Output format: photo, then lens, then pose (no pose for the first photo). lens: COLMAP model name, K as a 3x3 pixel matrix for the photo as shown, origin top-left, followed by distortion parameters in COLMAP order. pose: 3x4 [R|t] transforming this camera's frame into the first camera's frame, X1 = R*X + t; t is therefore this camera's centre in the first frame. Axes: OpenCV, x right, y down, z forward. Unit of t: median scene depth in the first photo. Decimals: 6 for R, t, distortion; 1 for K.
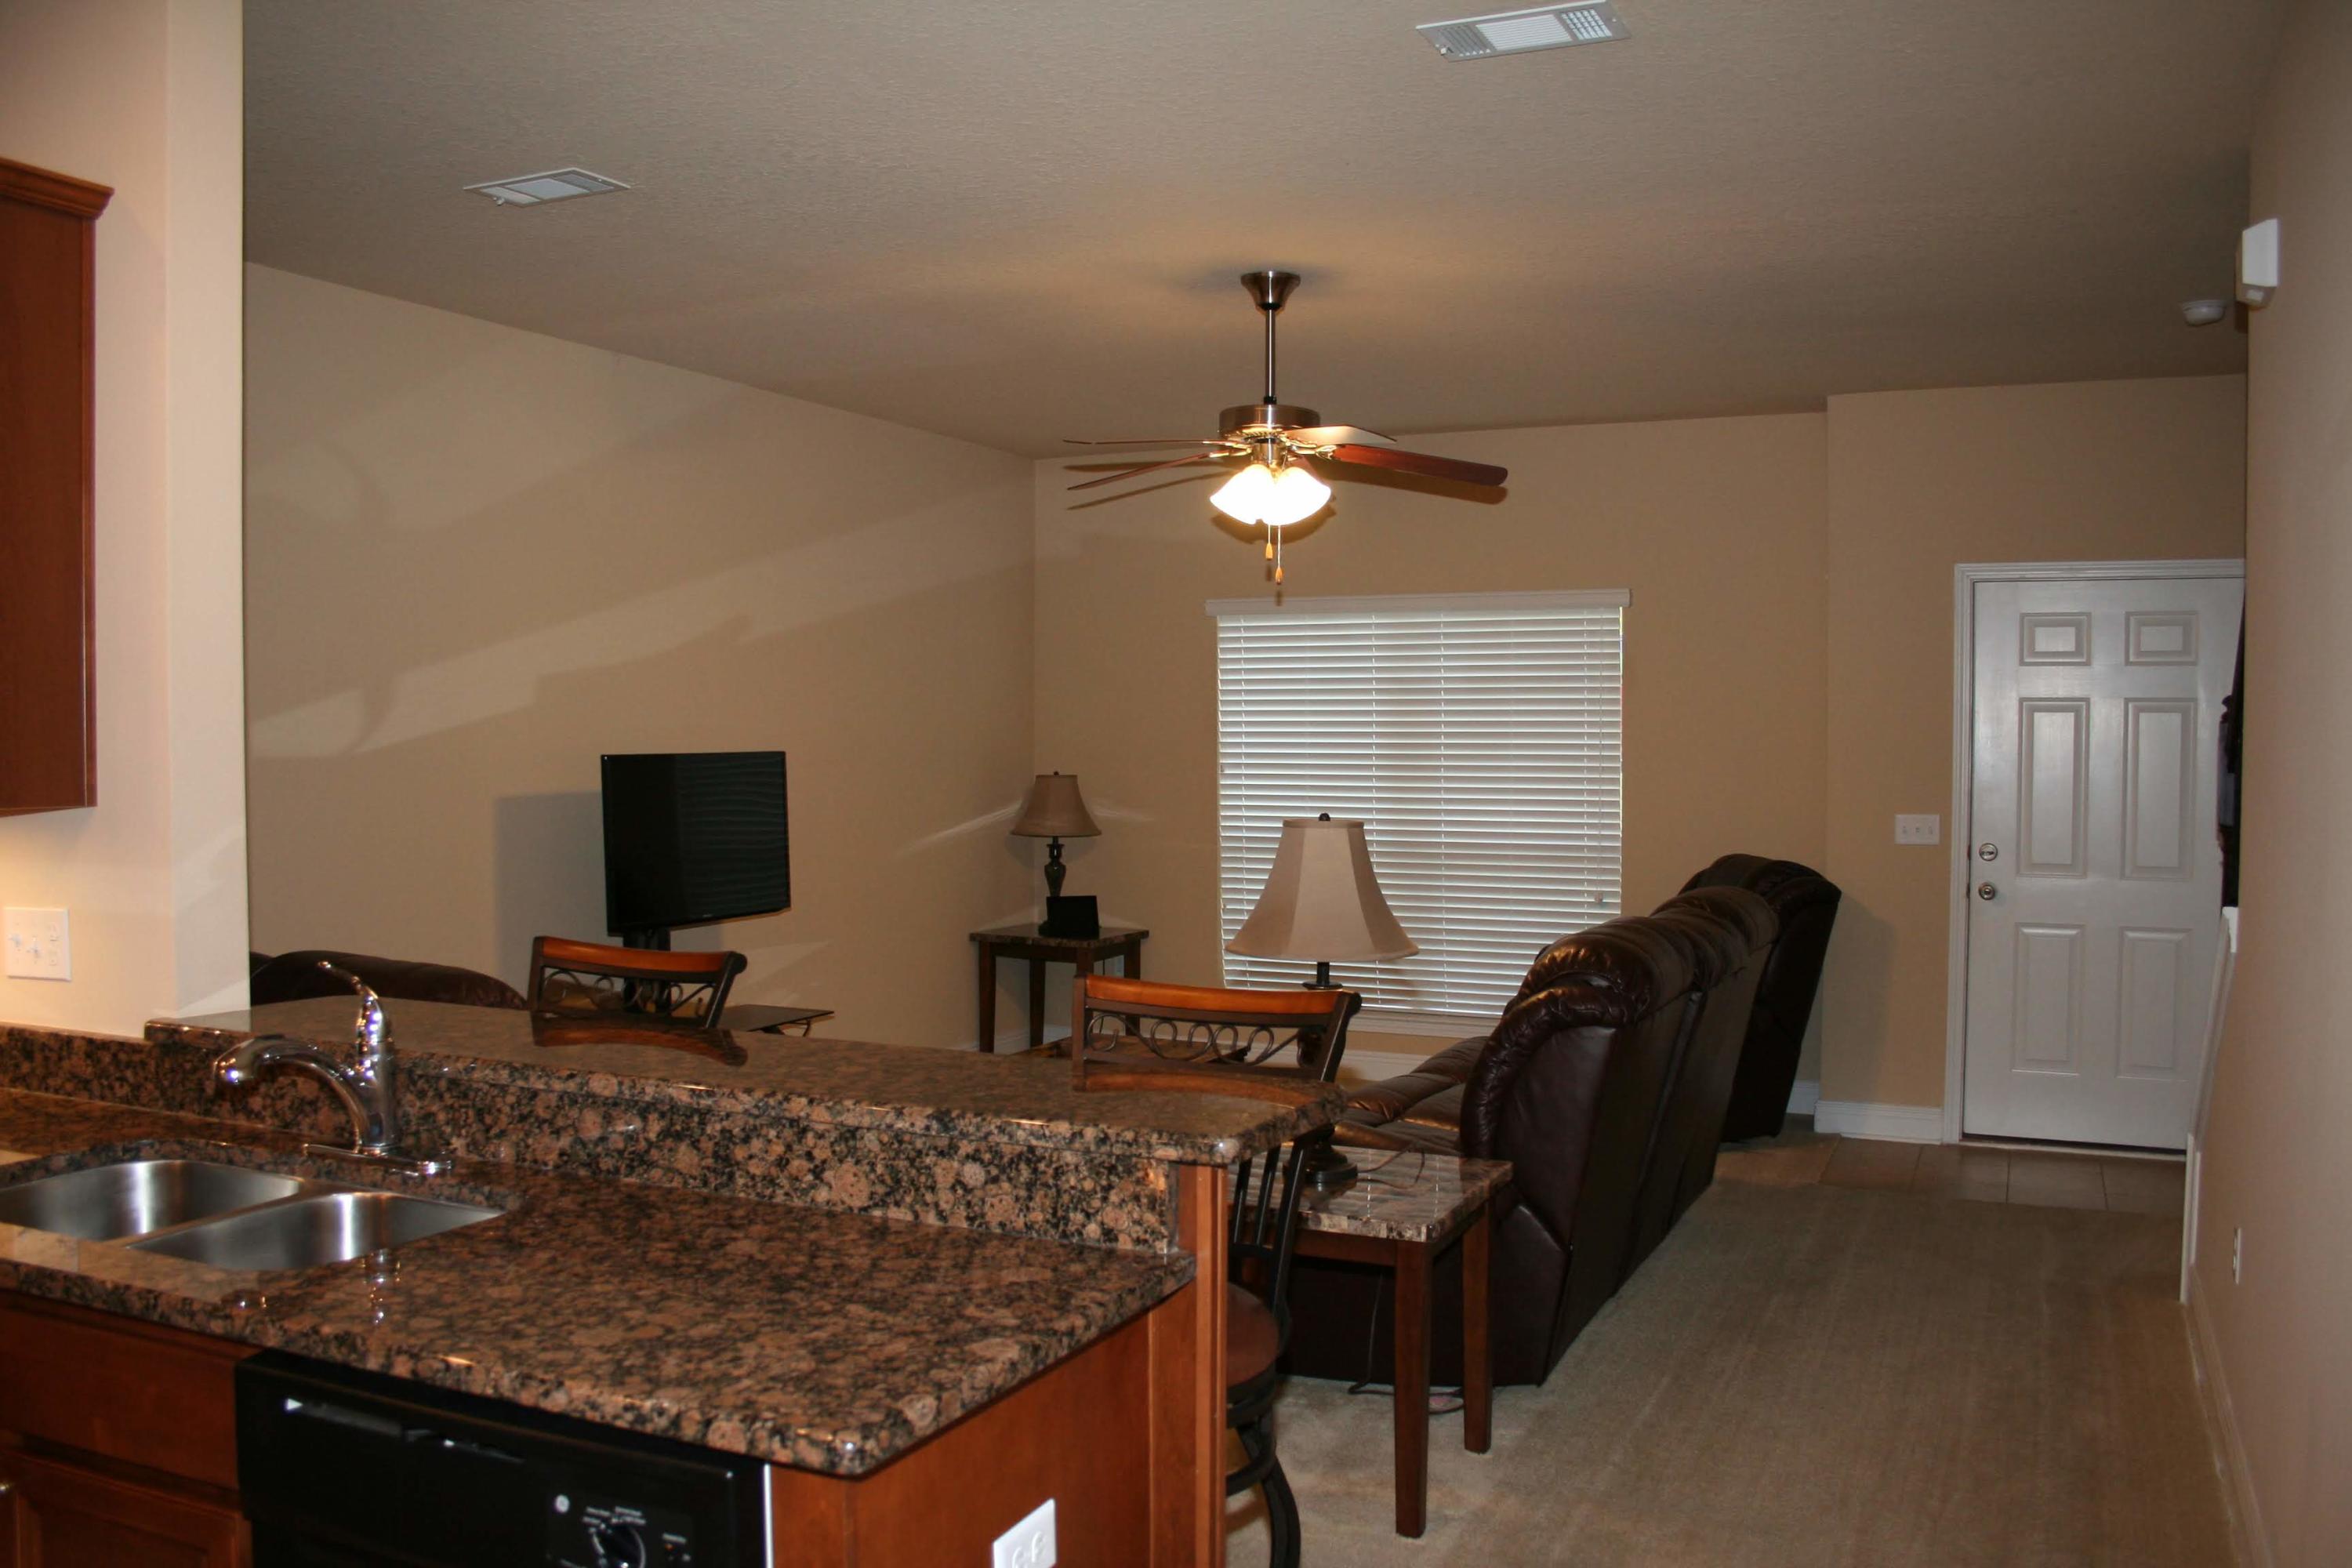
lens RADIAL K [[1929.2, 0, 1176.0], [0, 1929.2, 784.0], [0, 0, 1]] dist [-0.146377, 0.110545]
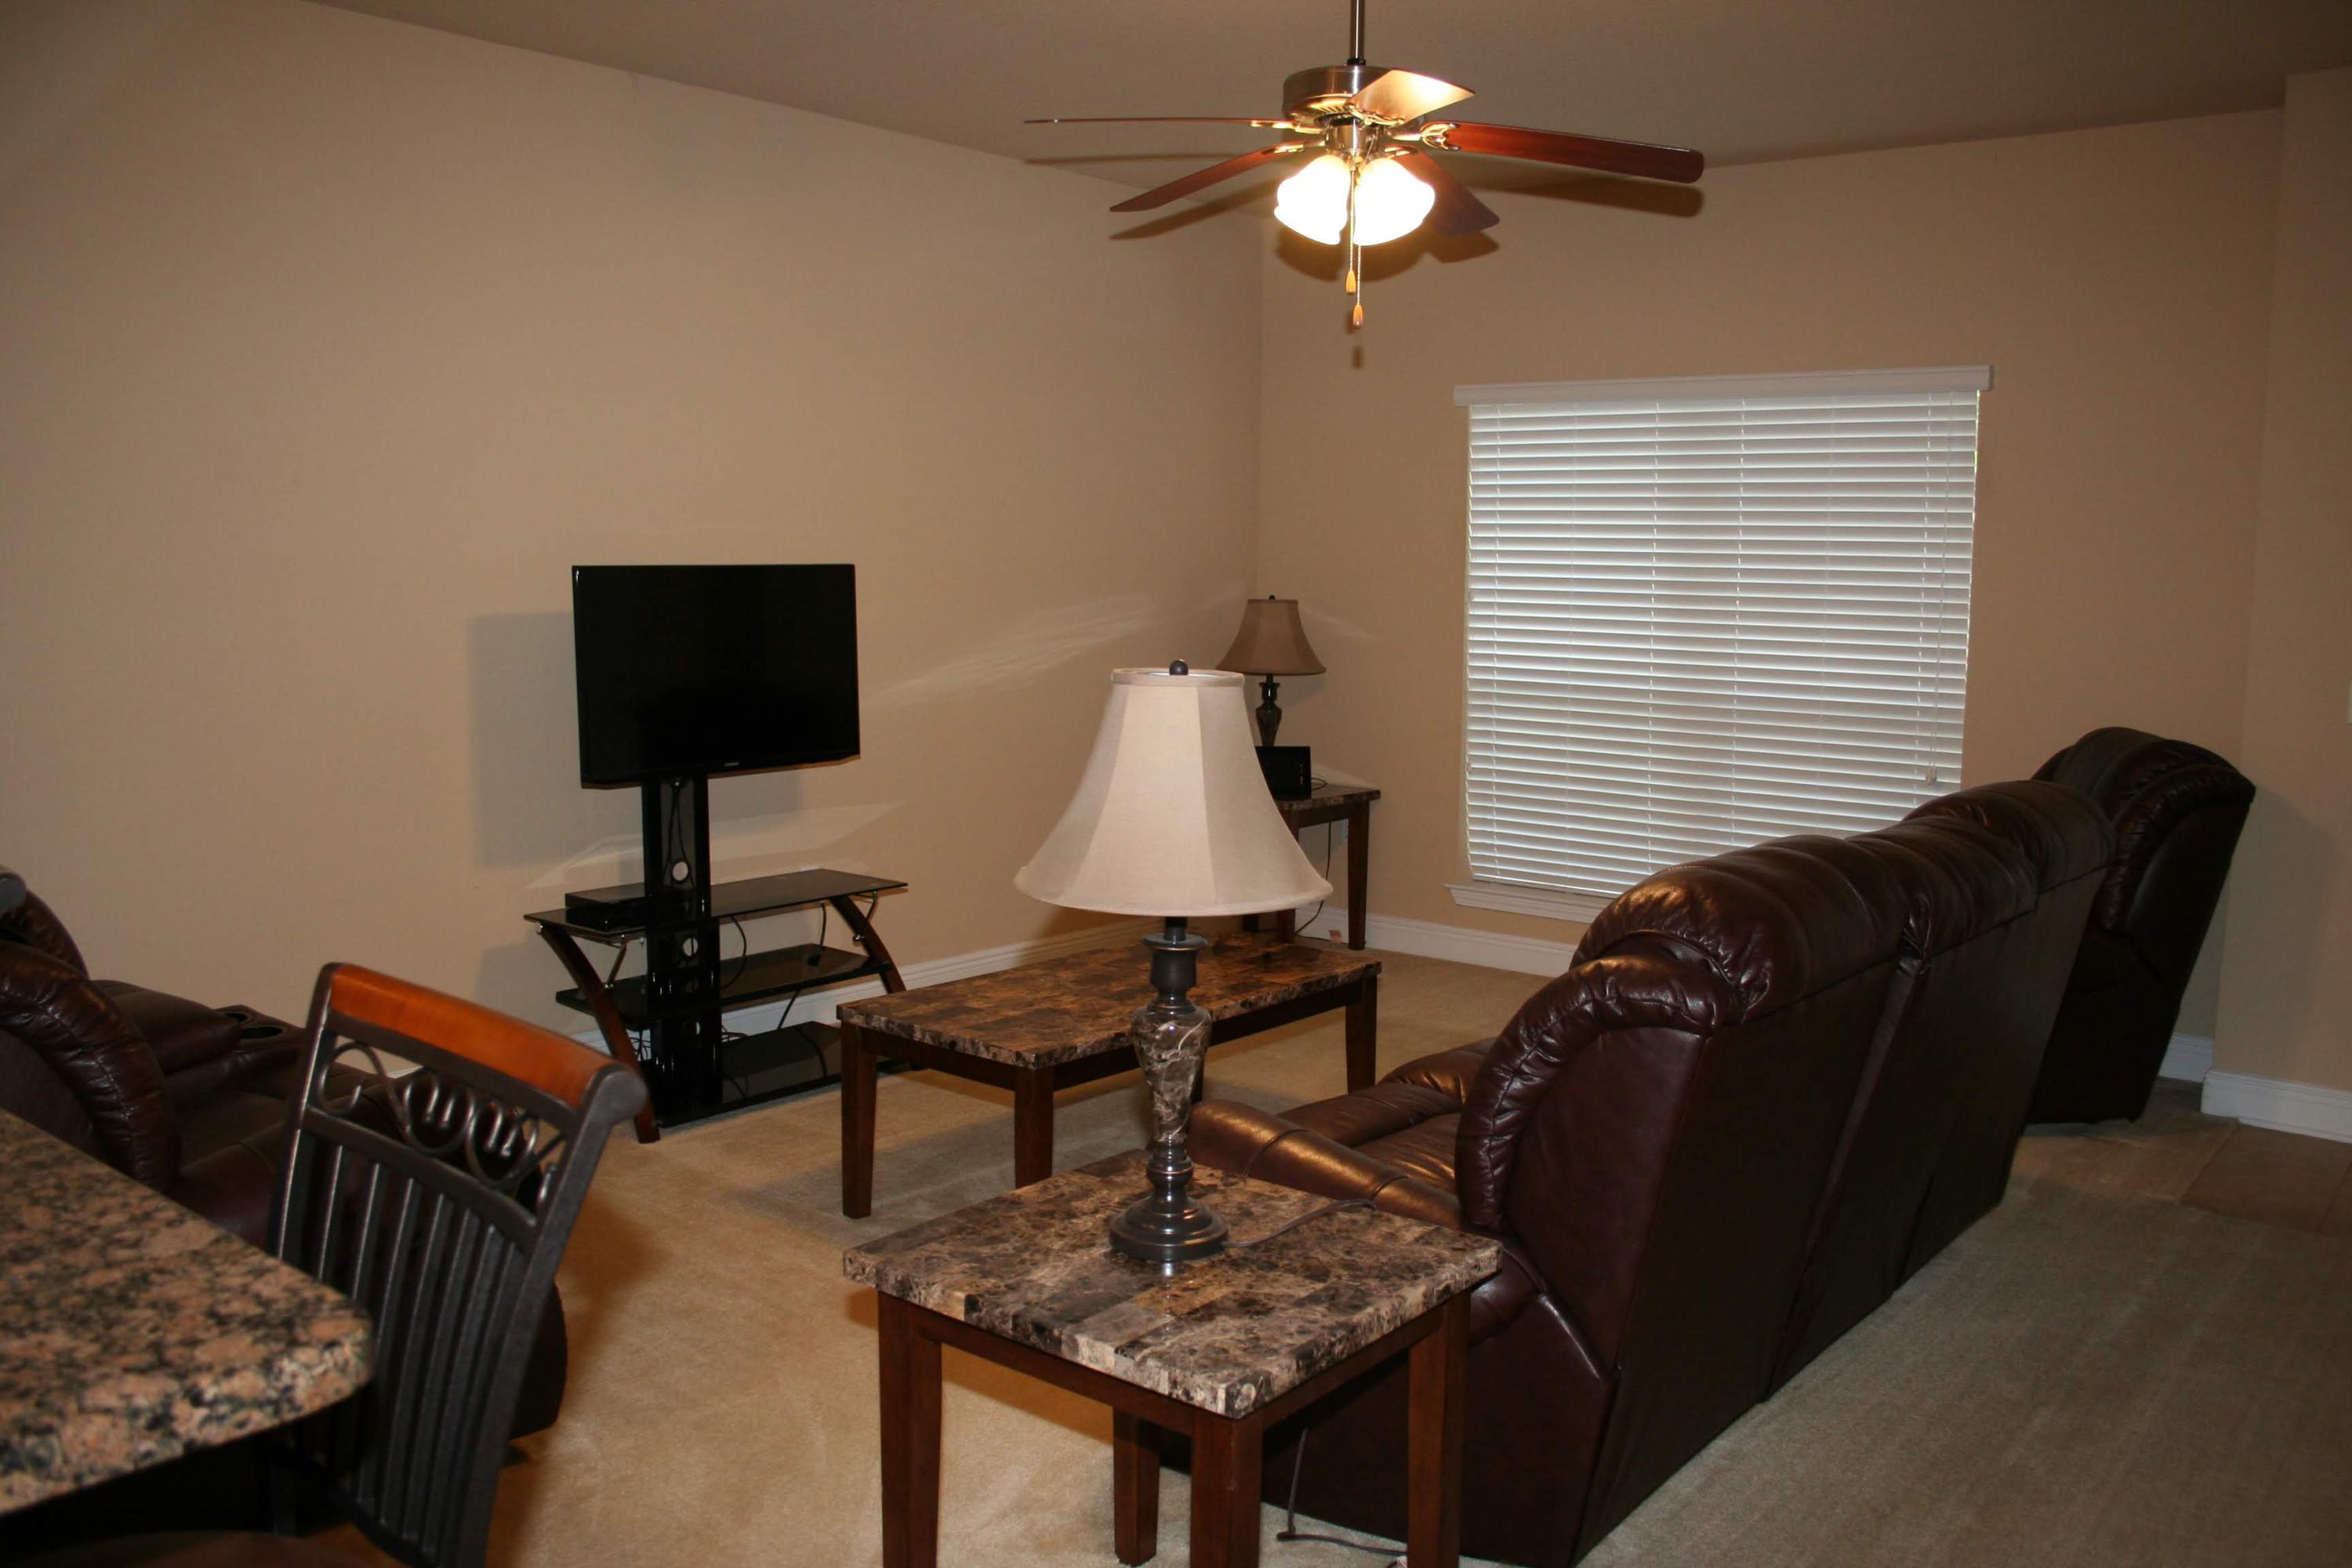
lens RADIAL K [[1929.2, 0, 1176.0], [0, 1929.2, 784.0], [0, 0, 1]] dist [-0.146377, 0.110545]
pose [[0.970620, 0.039364, -0.237377, 0.127270], [-0.018020, 0.995649, 0.091426, -0.000918], [0.239943, -0.084462, 0.967106, 0.237379]]
